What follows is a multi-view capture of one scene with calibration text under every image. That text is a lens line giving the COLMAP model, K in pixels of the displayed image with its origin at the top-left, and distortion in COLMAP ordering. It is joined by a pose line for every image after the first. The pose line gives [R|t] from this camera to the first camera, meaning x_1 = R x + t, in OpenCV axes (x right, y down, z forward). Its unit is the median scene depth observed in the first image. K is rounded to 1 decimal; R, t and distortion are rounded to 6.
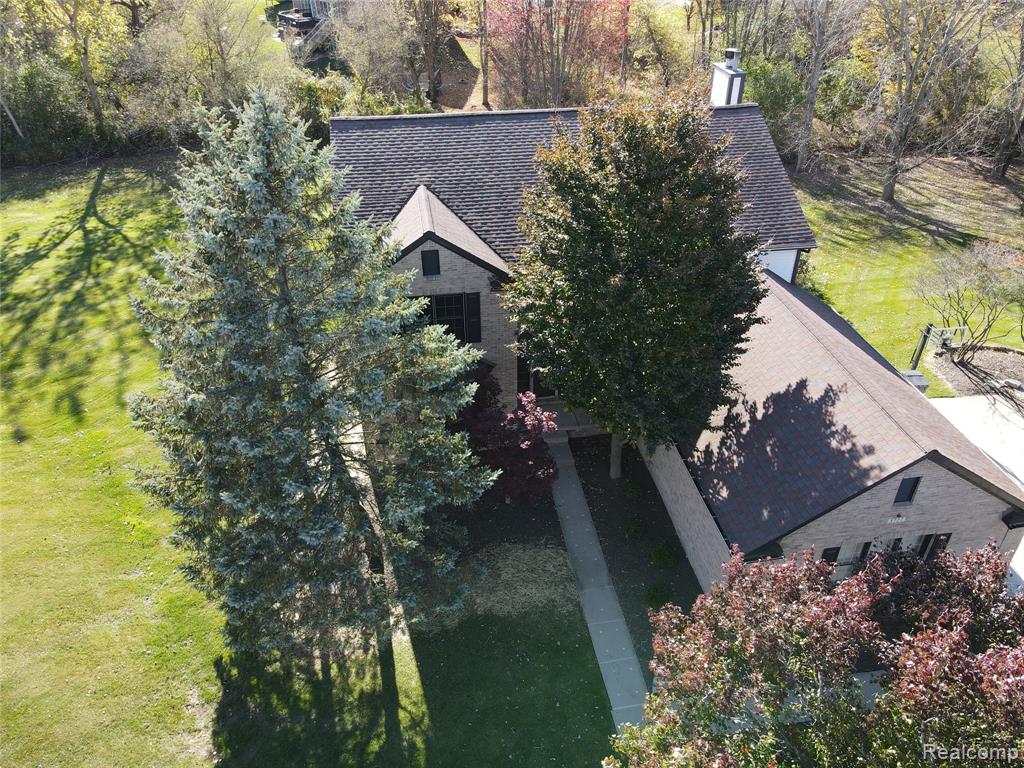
lens RADIAL K [[721.9, 0, 512.0], [0, 721.9, 384.0], [0, 0, 1]] dist [0.034565, 0.004531]
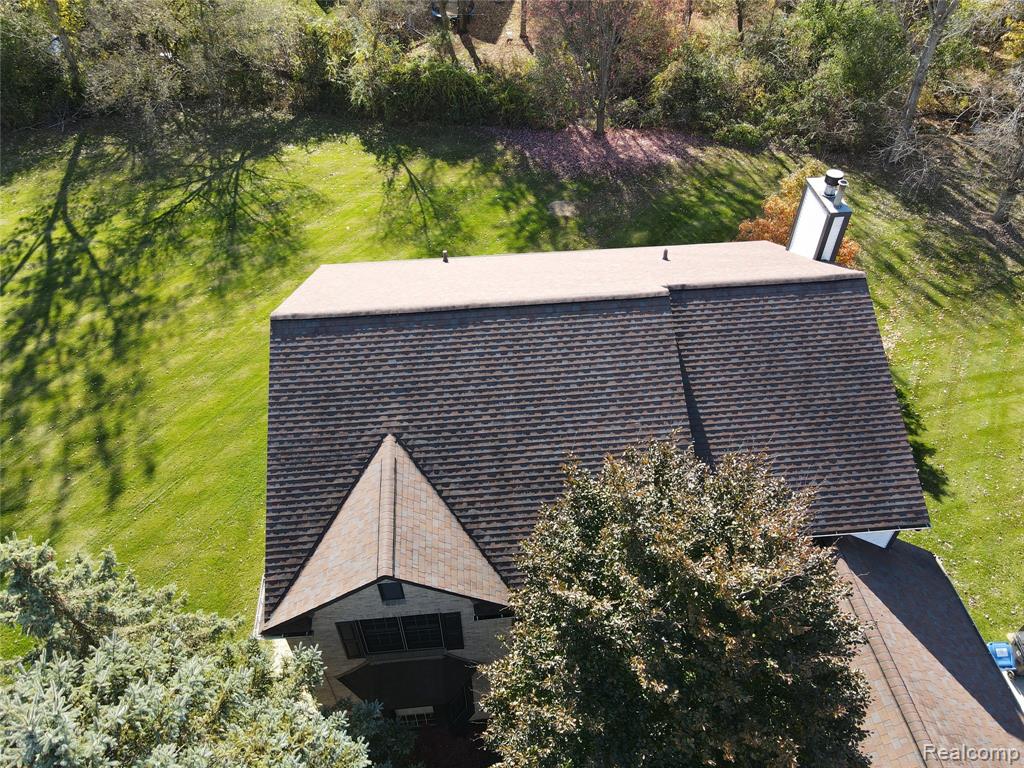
lens RADIAL K [[721.9, 0, 512.0], [0, 721.9, 384.0], [0, 0, 1]] dist [0.034565, 0.004531]
pose [[0.997910, 0.045368, -0.046009, 0.015378], [-0.036878, 0.984581, 0.170995, -0.233008], [0.053057, -0.168941, 0.984197, 0.152039]]
